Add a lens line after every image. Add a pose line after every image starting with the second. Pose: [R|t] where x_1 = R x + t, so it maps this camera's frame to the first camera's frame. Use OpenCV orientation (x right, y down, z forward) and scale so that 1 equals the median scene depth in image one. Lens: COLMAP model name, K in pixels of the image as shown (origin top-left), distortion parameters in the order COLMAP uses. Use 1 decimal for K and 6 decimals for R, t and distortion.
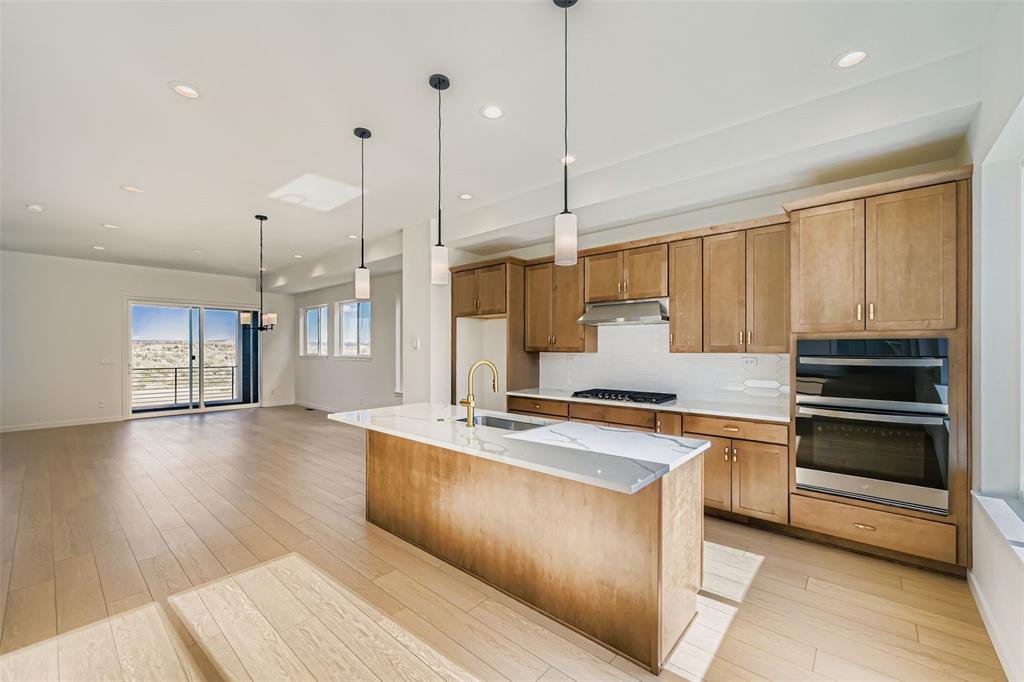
lens RADIAL K [[402.9, 0, 519.1], [0, 402.9, 349.1], [0, 0, 1]] dist [-0.002120, -0.000085]
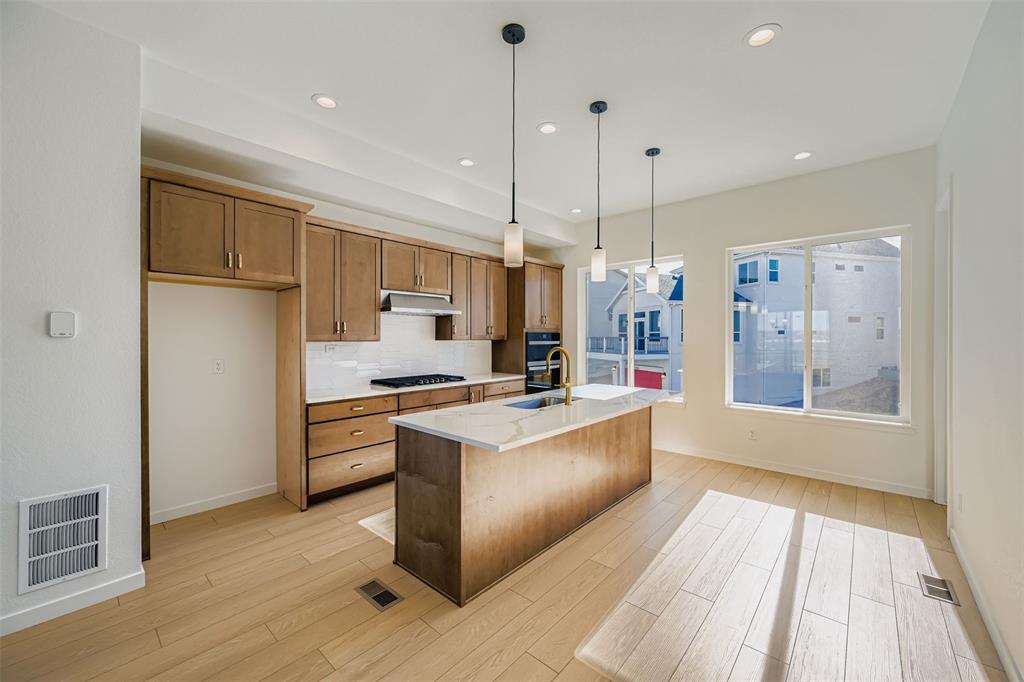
lens RADIAL K [[402.9, 0, 519.8], [0, 402.9, 333.0], [0, 0, 1]] dist [-0.002120, -0.000085]
pose [[0.018667, 0.001640, 0.999824, -0.386847], [0.000245, 0.999999, -0.001645, -0.005170], [-0.999826, 0.000276, 0.018666, 0.337823]]
